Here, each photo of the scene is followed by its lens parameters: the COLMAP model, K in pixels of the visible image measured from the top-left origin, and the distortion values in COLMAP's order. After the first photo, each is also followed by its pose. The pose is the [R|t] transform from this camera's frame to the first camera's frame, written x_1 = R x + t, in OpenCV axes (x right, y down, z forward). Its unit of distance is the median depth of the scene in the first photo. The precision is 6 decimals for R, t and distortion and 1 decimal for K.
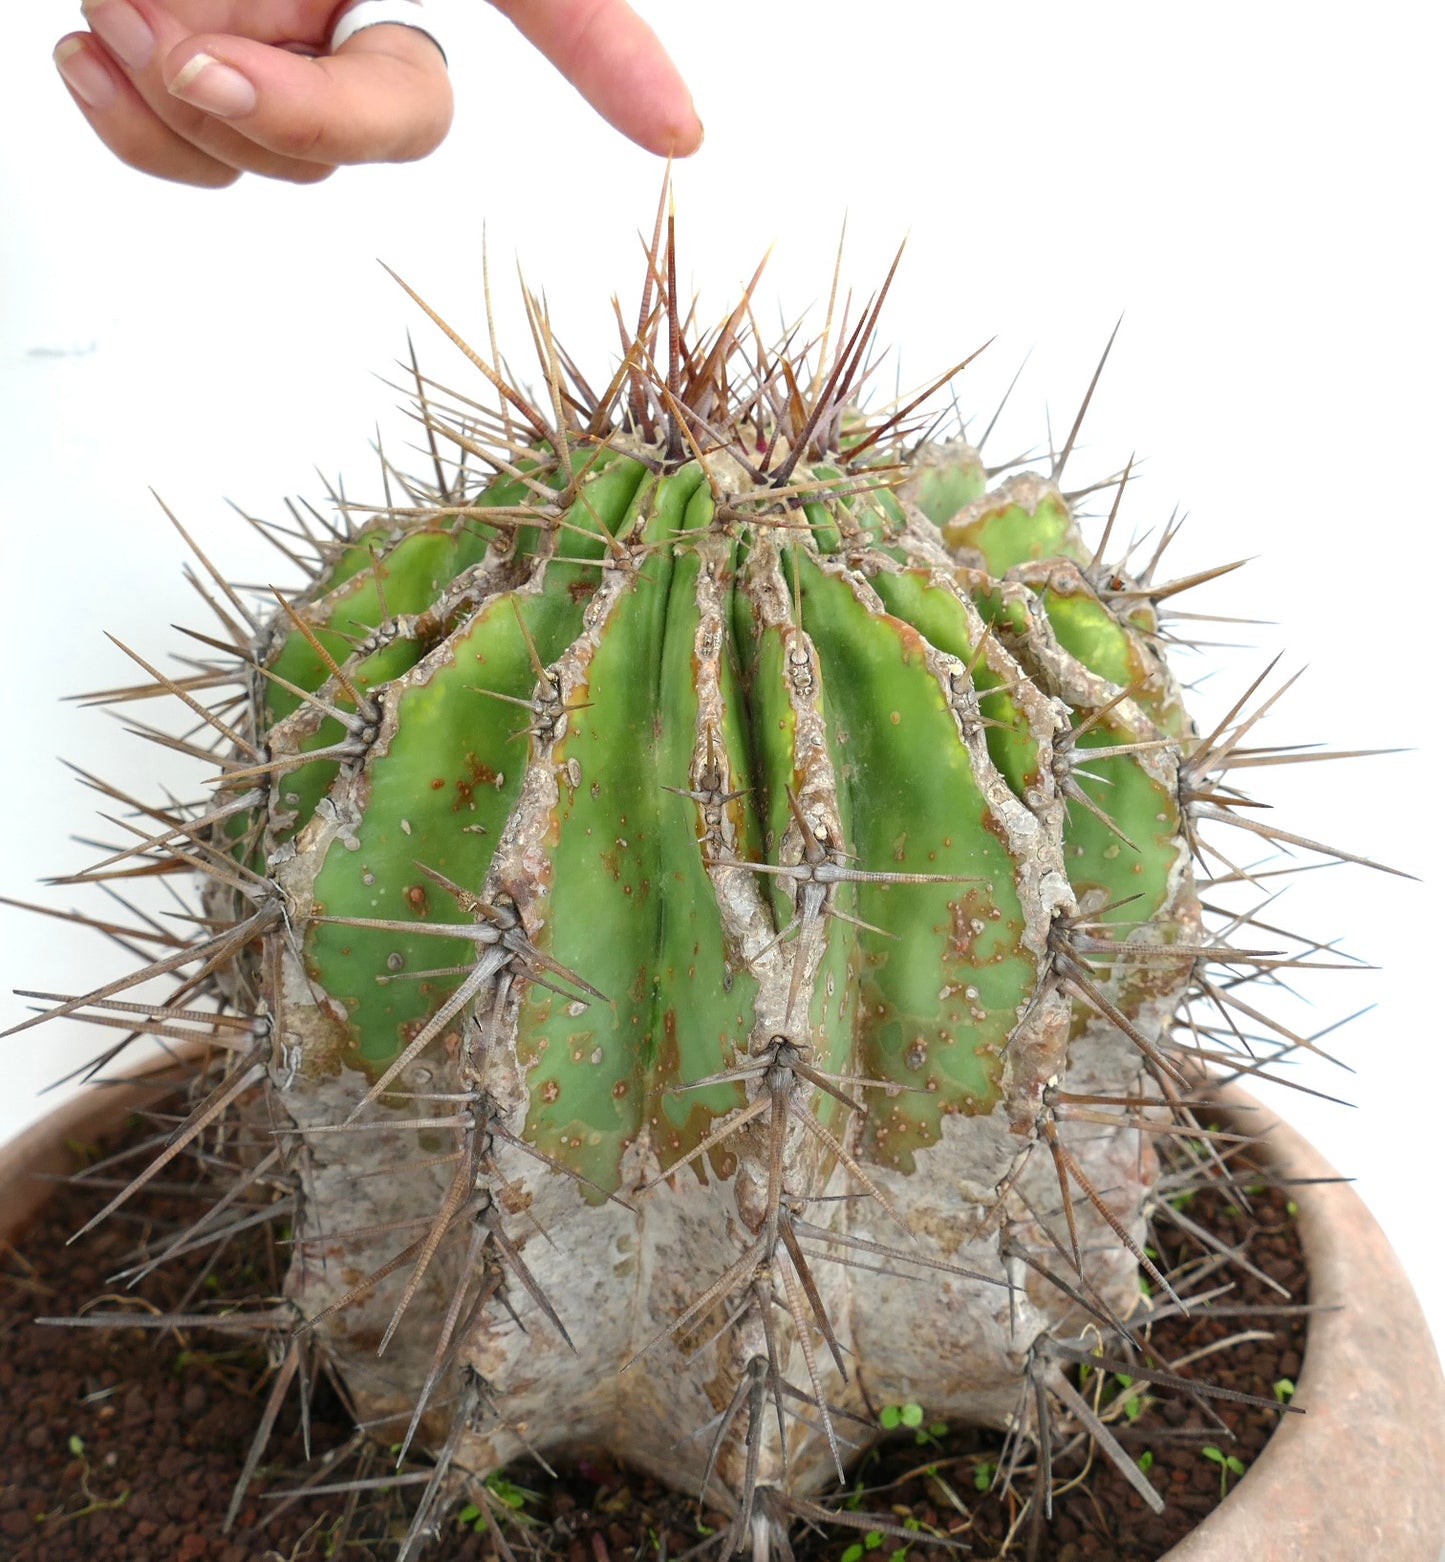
lens RADIAL K [[1866.6, 0, 758.0], [0, 1866.6, 855.6], [0, 0, 1]] dist [-0.026769, 0.000000]
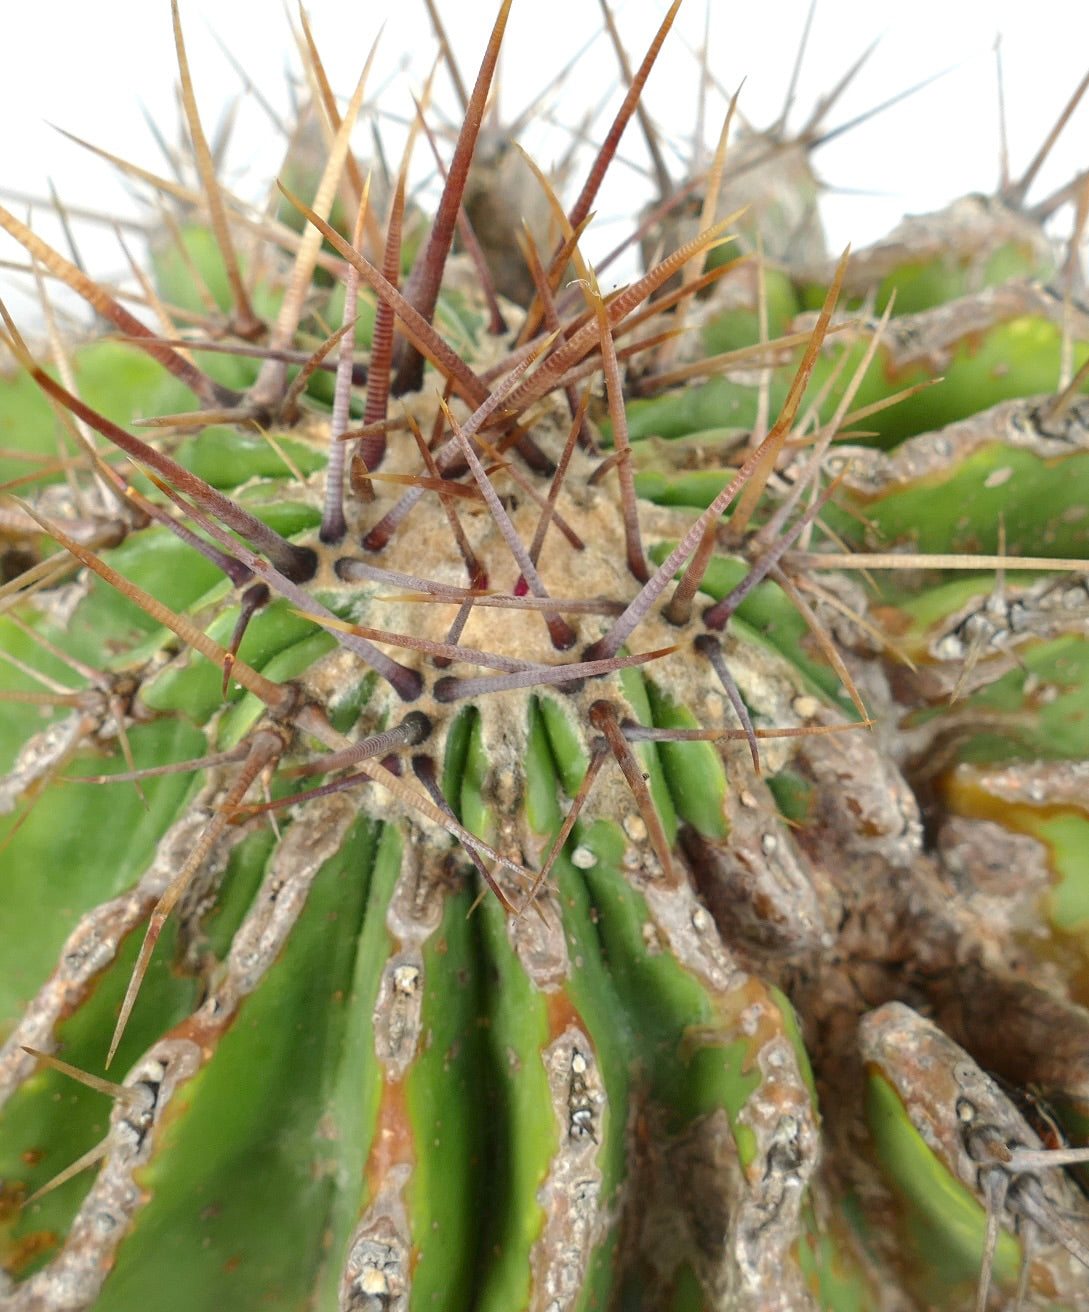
lens RADIAL K [[1934.4, 0, 589.4], [0, 1934.4, 627.4], [0, 0, 1]] dist [-0.019774, 0.000000]
pose [[0.696541, 0.600401, -0.392873, 0.238265], [-0.318950, 0.749562, 0.580025, -0.543889], [0.642730, -0.278704, 0.713598, 0.658510]]
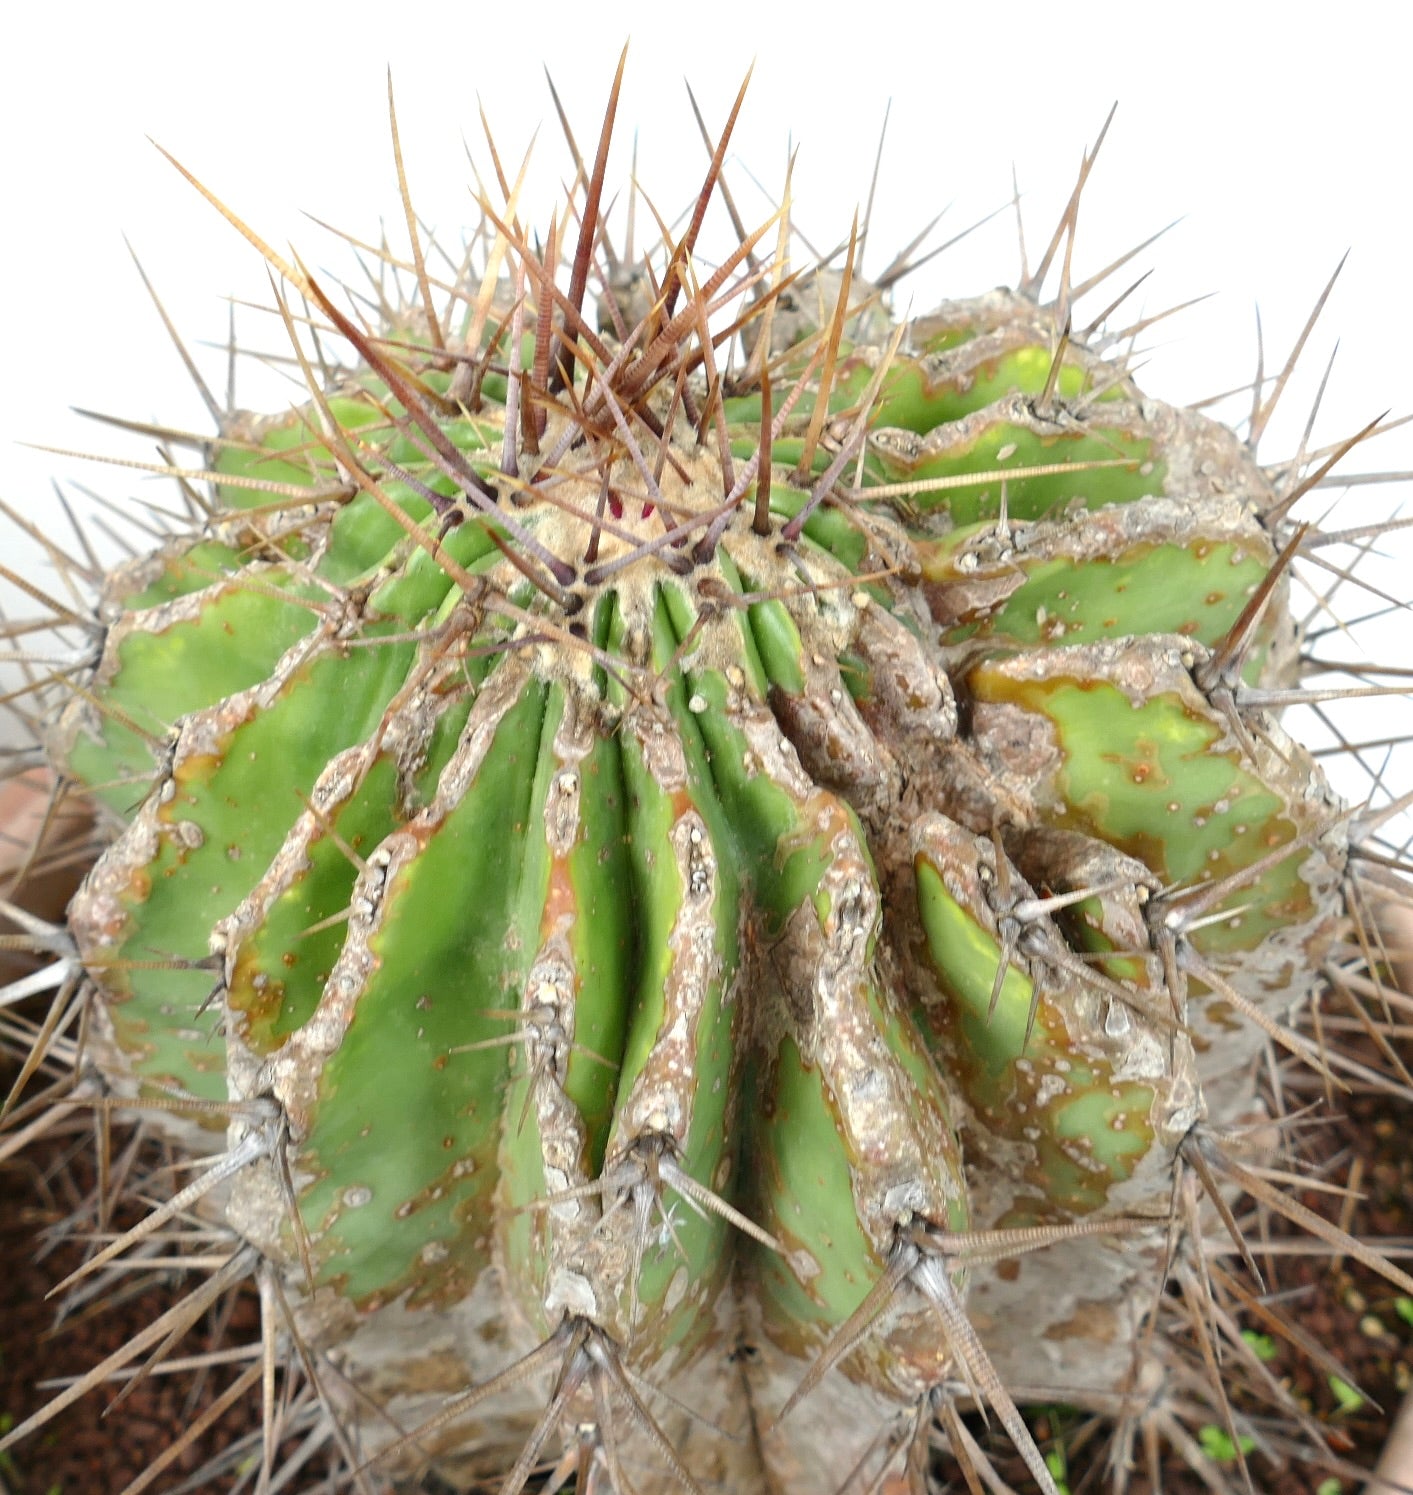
lens RADIAL K [[1960.1, 0, 745.6], [0, 1960.1, 841.2], [0, 0, 1]] dist [-0.026511, 0.000000]
pose [[0.708753, 0.541940, -0.451631, 0.442531], [-0.291554, 0.807986, 0.512011, -0.524233], [0.642390, -0.231215, 0.730667, 0.480334]]
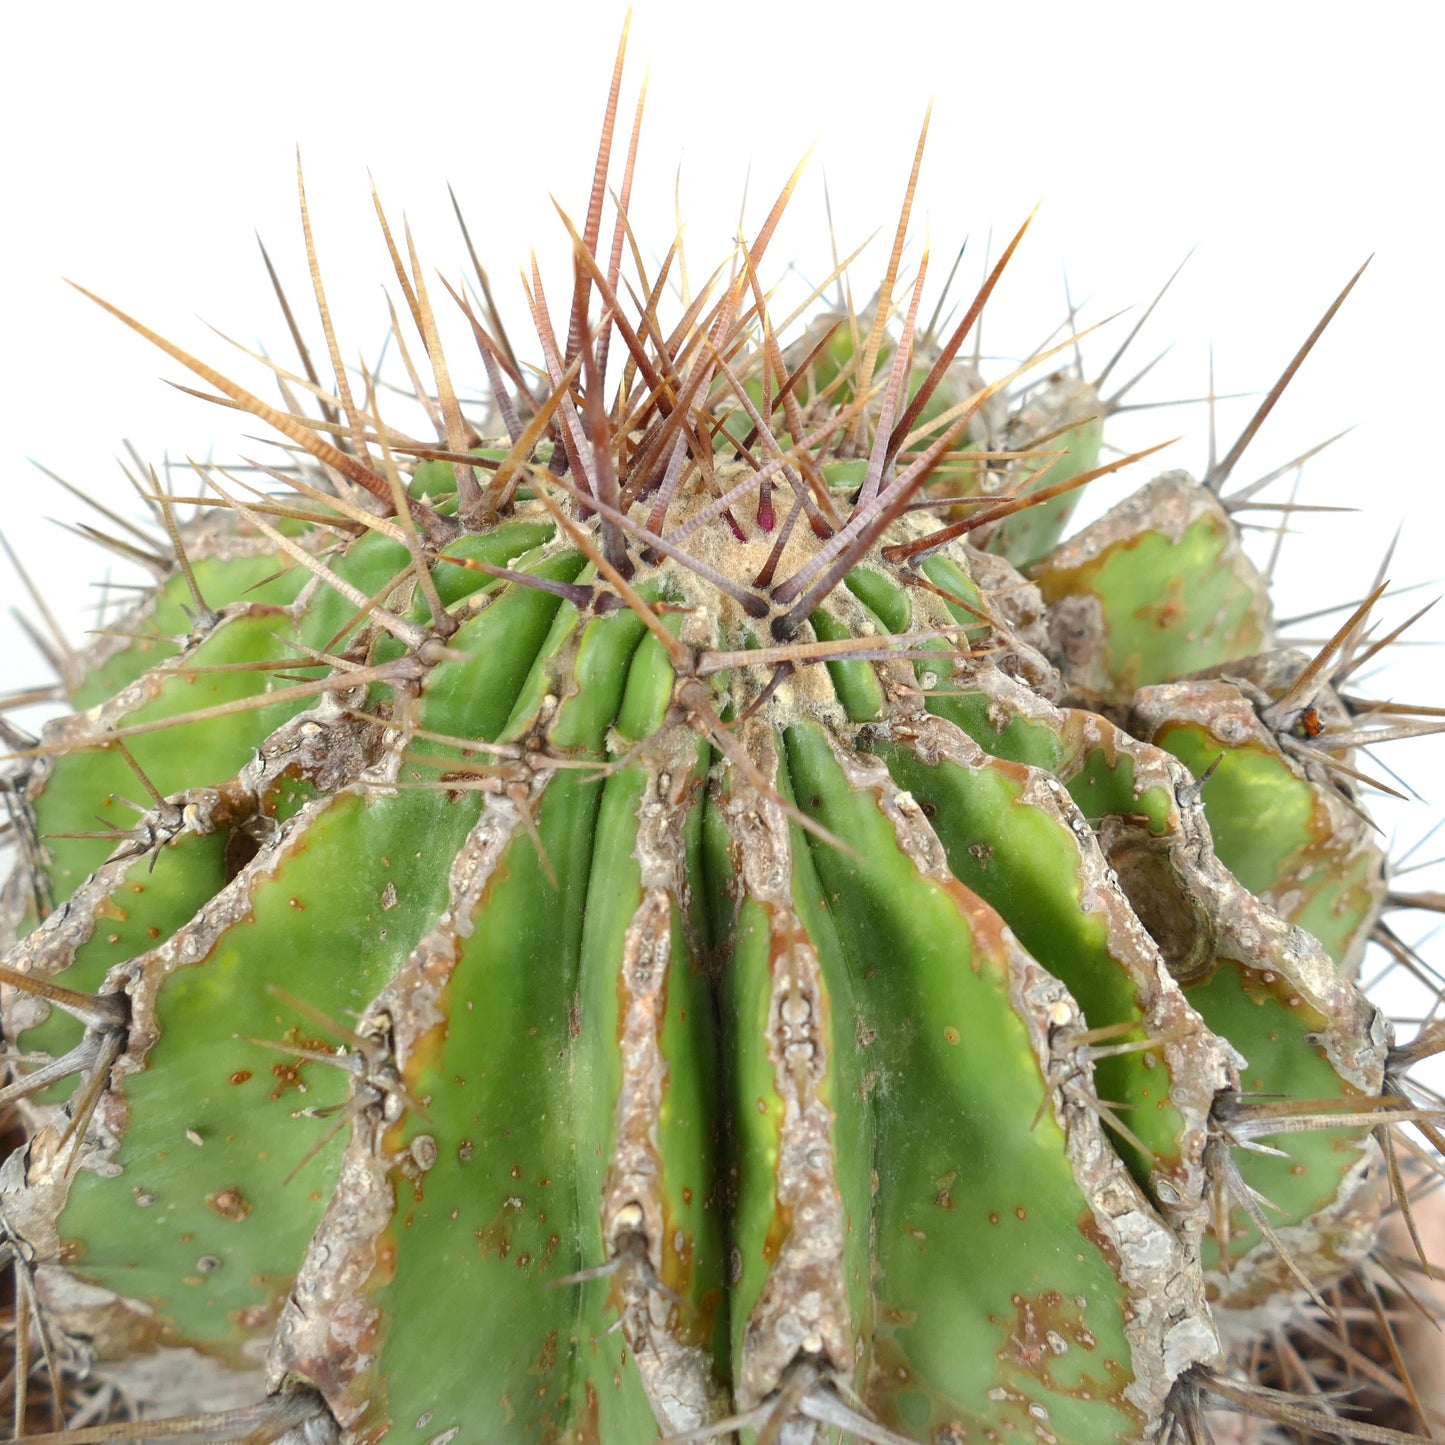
lens RADIAL K [[1536.5, 0, 725.3], [0, 1536.5, 718.5], [0, 0, 1]] dist [-0.013004, 0.000000]
pose [[0.997238, 0.048138, -0.056569, 0.021451], [-0.033845, 0.972405, 0.230831, -0.283490], [0.066120, -0.228279, 0.971348, 0.506166]]
